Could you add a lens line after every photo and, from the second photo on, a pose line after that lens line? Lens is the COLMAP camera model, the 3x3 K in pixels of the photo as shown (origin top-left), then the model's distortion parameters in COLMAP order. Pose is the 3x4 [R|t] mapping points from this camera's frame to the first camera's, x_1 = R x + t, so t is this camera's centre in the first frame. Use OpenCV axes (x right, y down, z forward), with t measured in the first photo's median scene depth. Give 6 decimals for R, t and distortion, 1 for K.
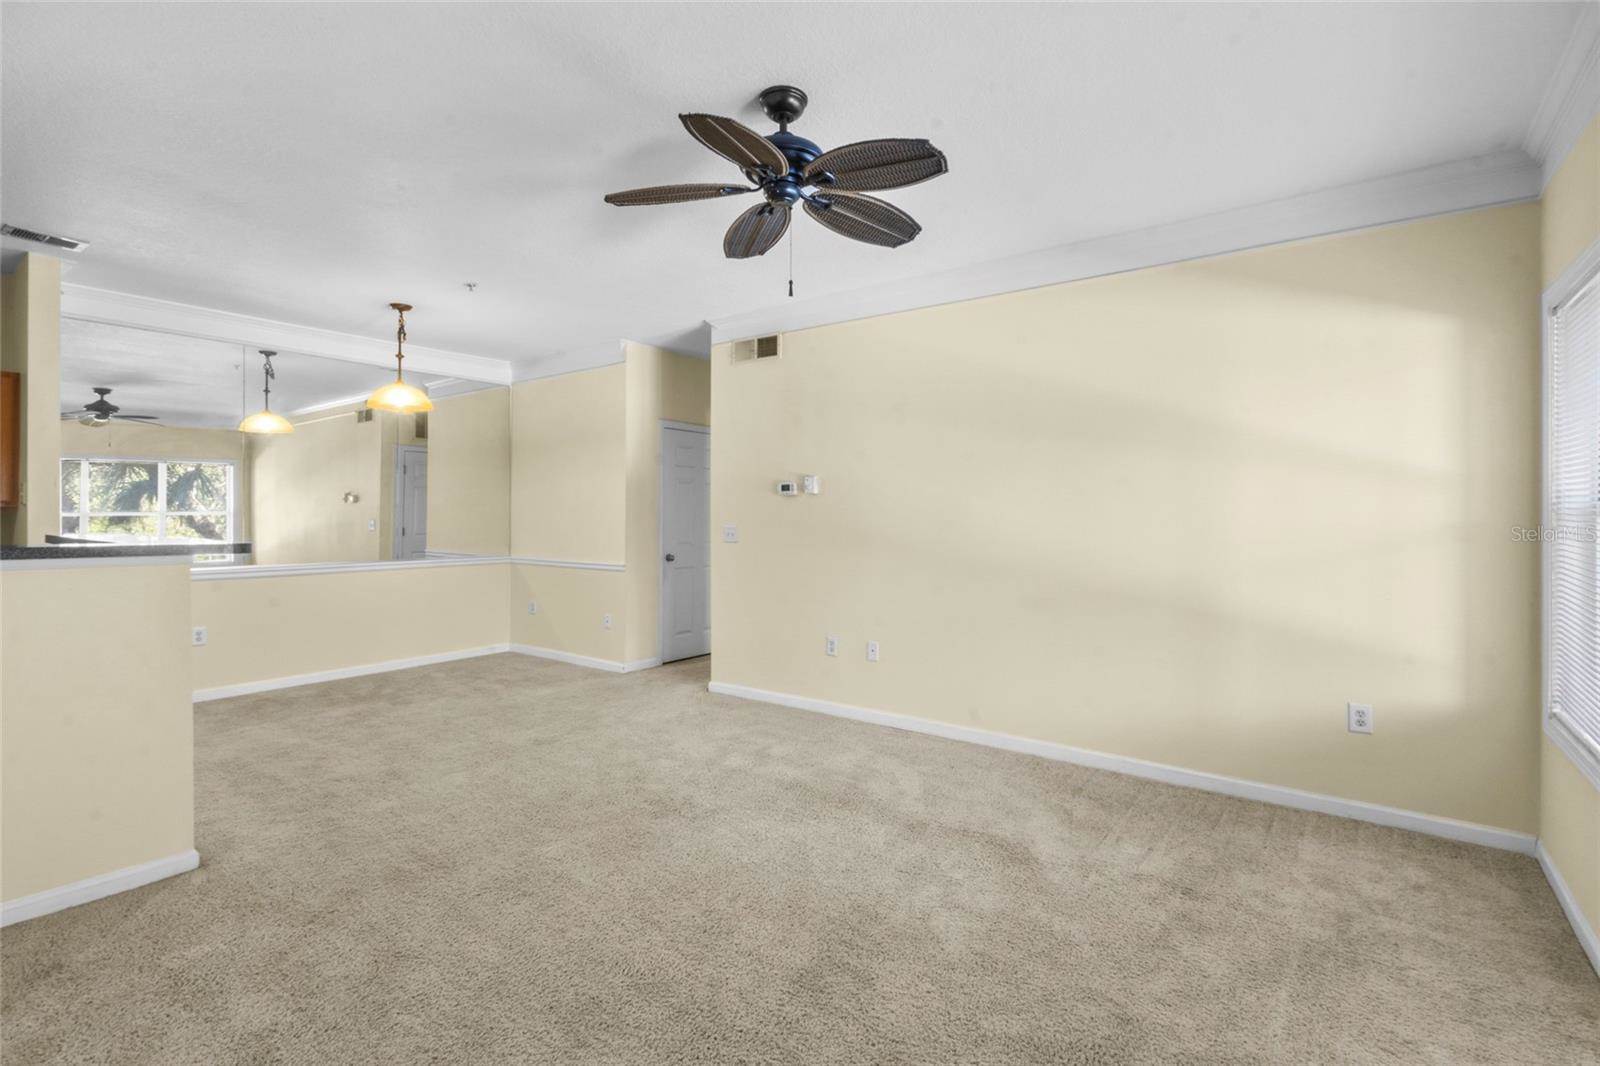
lens RADIAL K [[736.0, 0, 797.4], [0, 736.0, 520.7], [0, 0, 1]] dist [-0.000145, 0.000050]
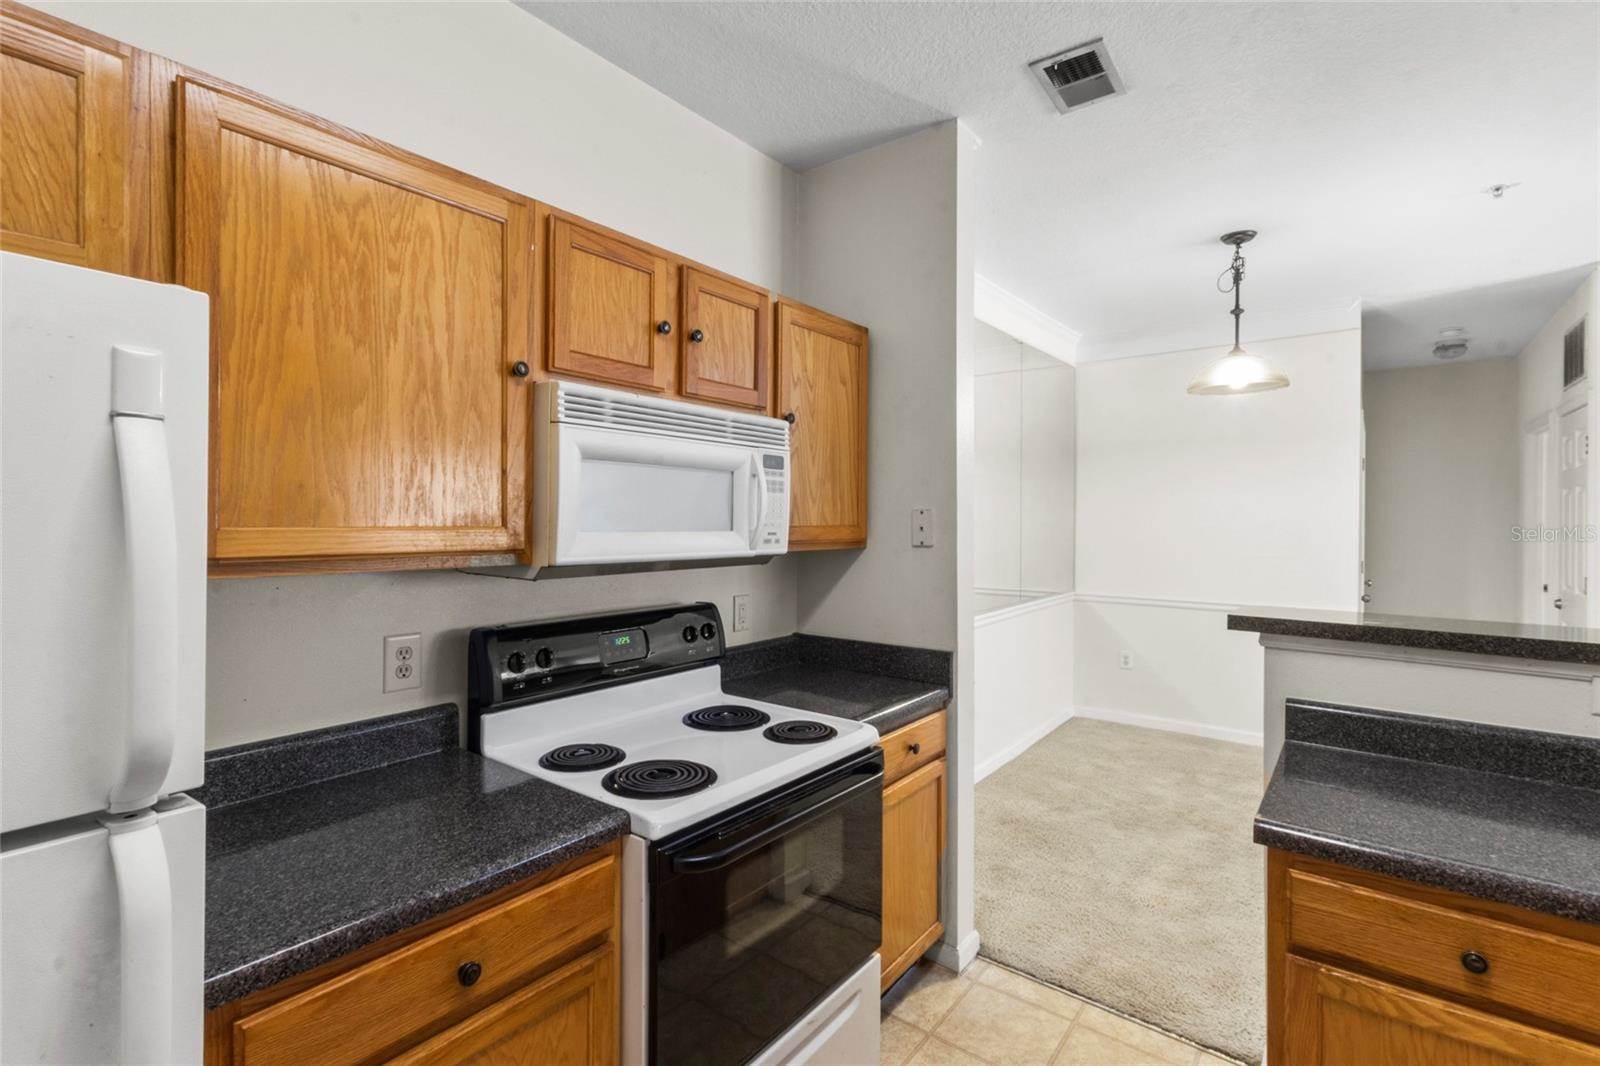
lens RADIAL K [[736.0, 0, 797.4], [0, 736.0, 520.7], [0, 0, 1]] dist [-0.000145, 0.000050]
pose [[0.999895, 0.004192, -0.013847, -0.923865], [-0.004116, 0.999977, 0.005449, -0.036888], [0.013869, -0.005391, 0.999889, 0.326492]]
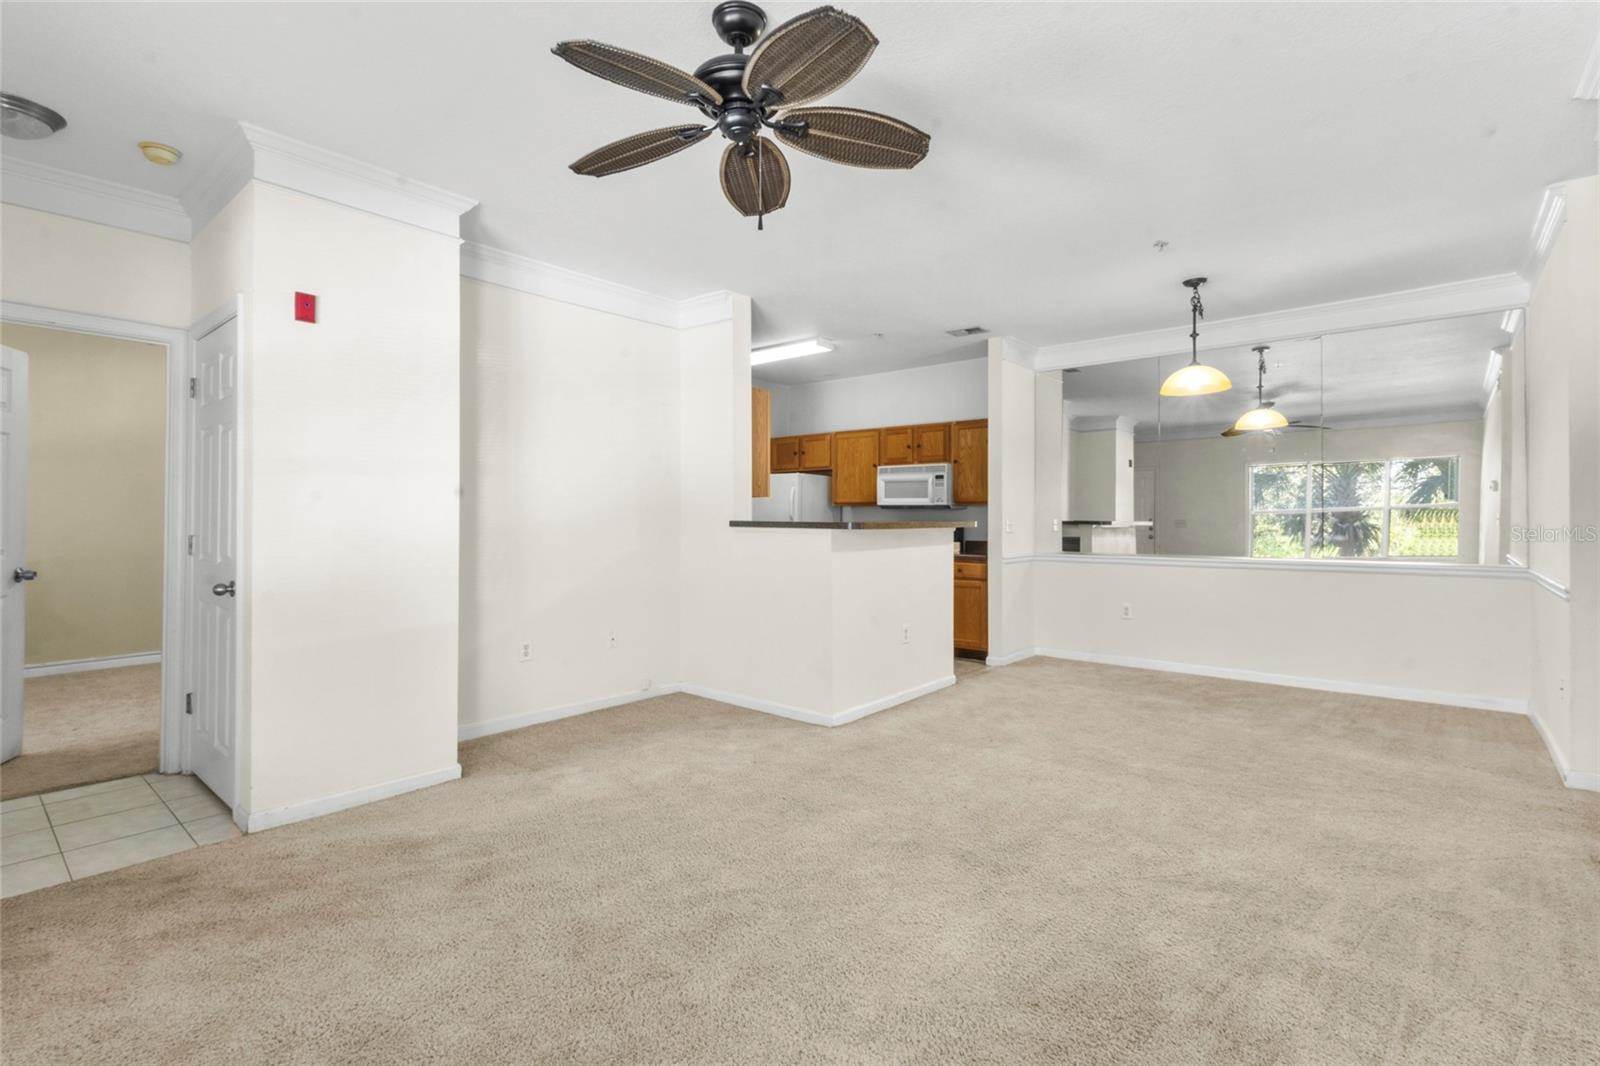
lens RADIAL K [[736.0, 0, 797.4], [0, 736.0, 520.7], [0, 0, 1]] dist [-0.000145, 0.000050]
pose [[-0.056868, 0.002799, -0.998378, 0.421785], [-0.001252, 0.999995, 0.002875, 0.009732], [0.998381, 0.001413, -0.056864, 0.549574]]
